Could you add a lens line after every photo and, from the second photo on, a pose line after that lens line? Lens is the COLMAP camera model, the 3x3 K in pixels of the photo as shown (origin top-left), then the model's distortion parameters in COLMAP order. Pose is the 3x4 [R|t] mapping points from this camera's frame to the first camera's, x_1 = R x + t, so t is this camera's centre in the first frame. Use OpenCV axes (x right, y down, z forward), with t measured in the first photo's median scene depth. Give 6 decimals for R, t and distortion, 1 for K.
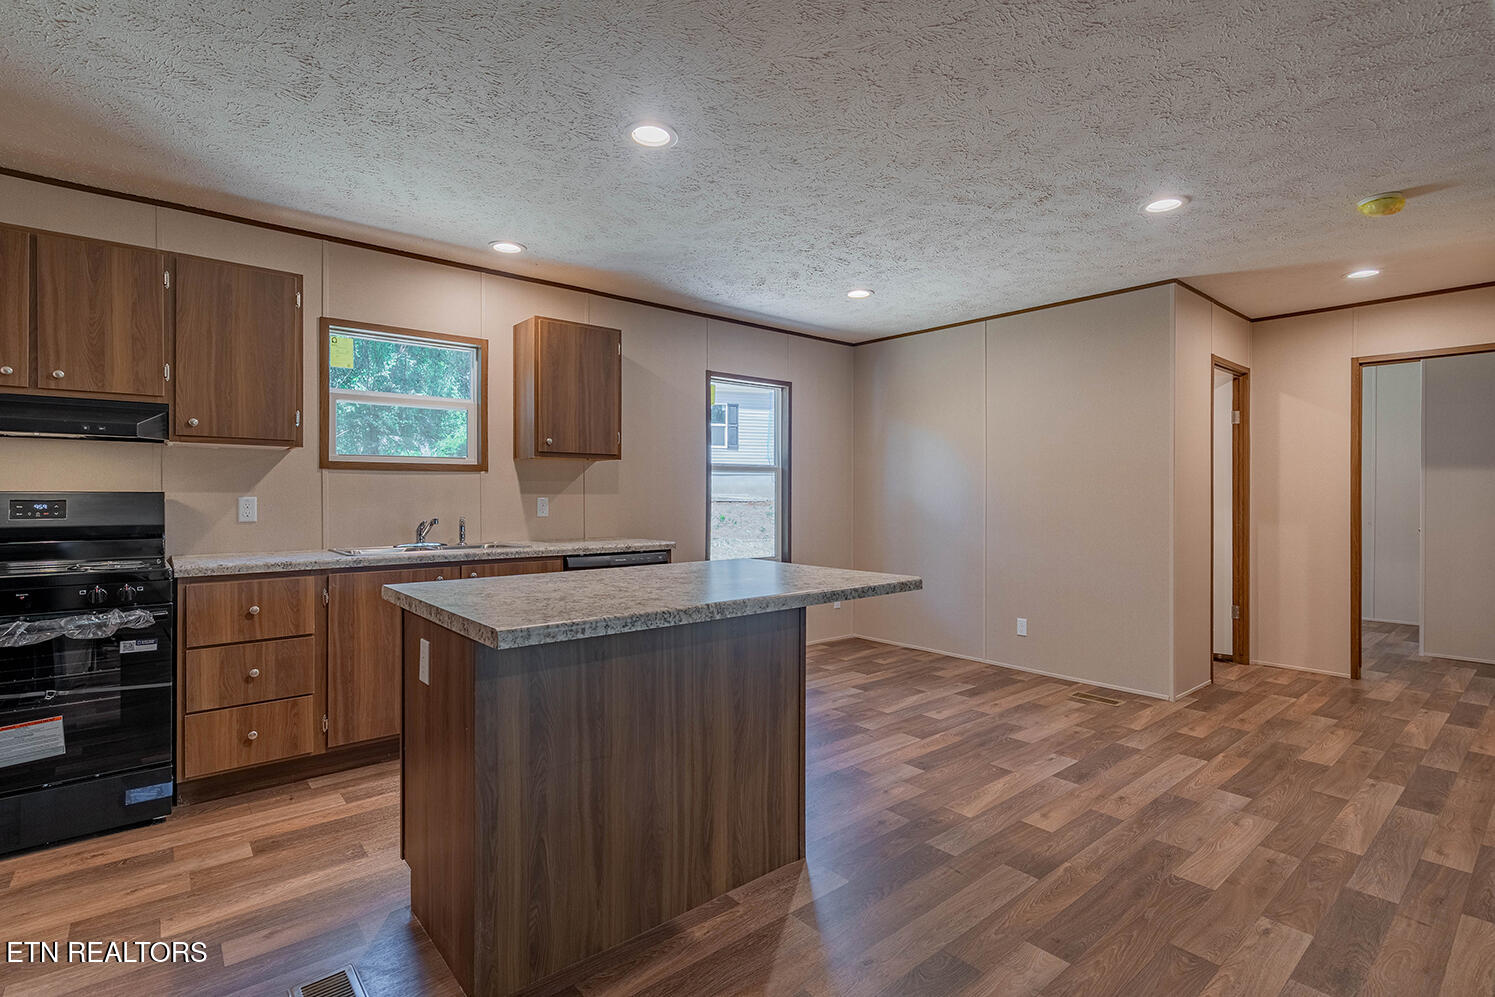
lens RADIAL K [[707.5, 0, 711.0], [0, 707.5, 499.8], [0, 0, 1]] dist [-0.009724, 0.005911]
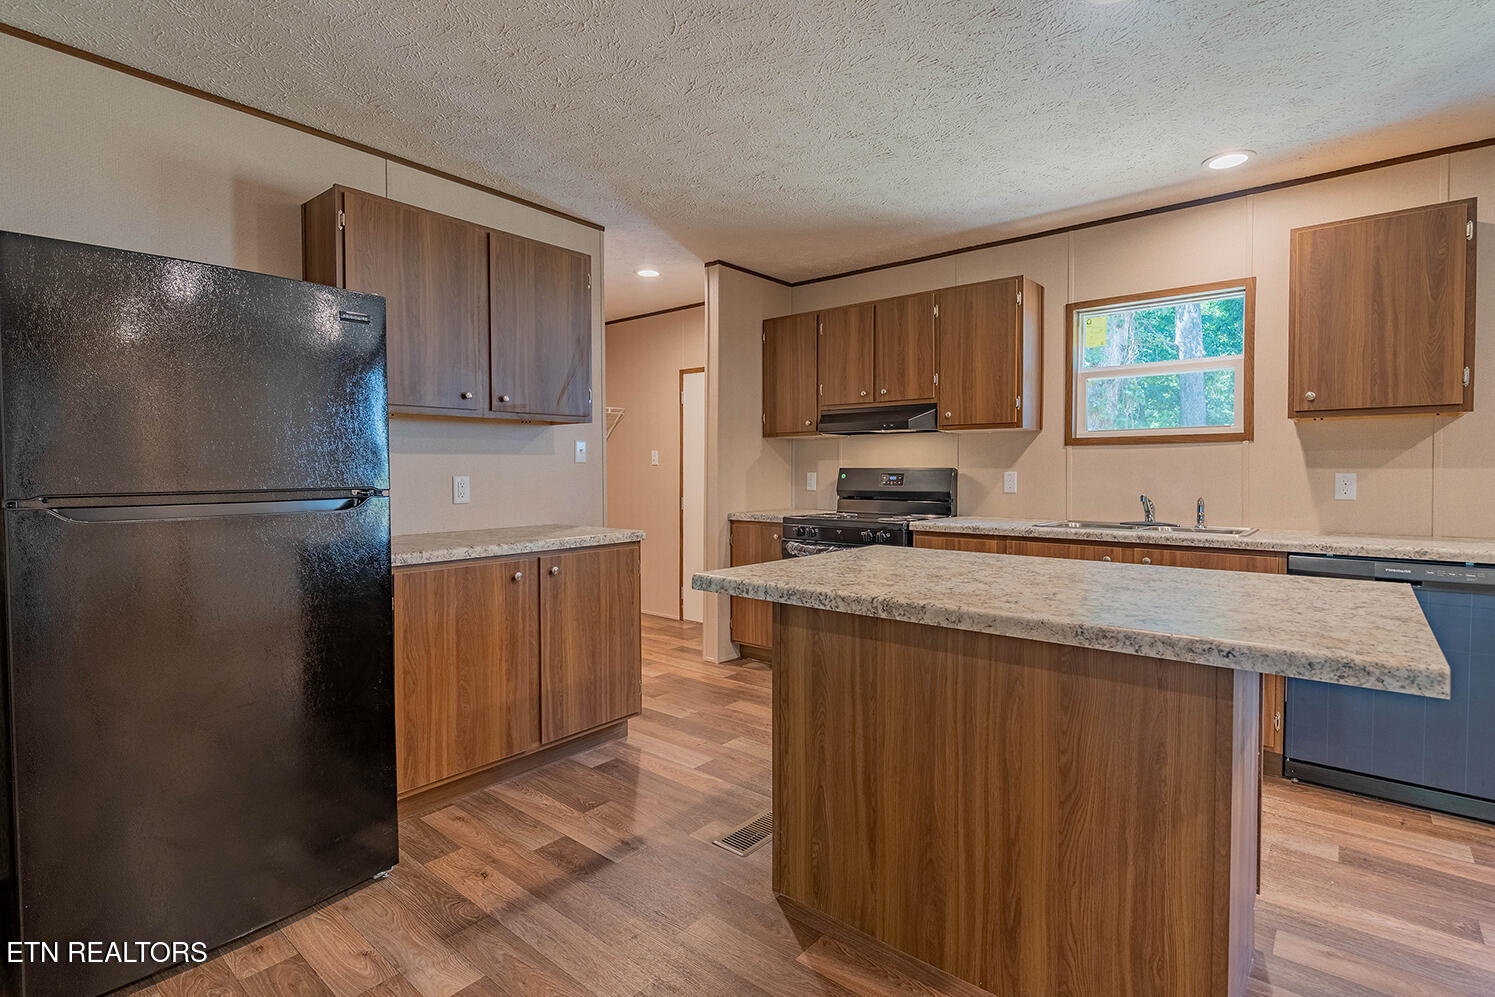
lens RADIAL K [[707.5, 0, 806.7], [0, 707.5, 484.0], [0, 0, 1]] dist [-0.009724, 0.005911]
pose [[0.225591, 0.016670, -0.974079, 0.493123], [-0.004194, 0.999861, 0.016140, -0.001396], [0.974213, 0.000444, 0.225630, 0.445925]]
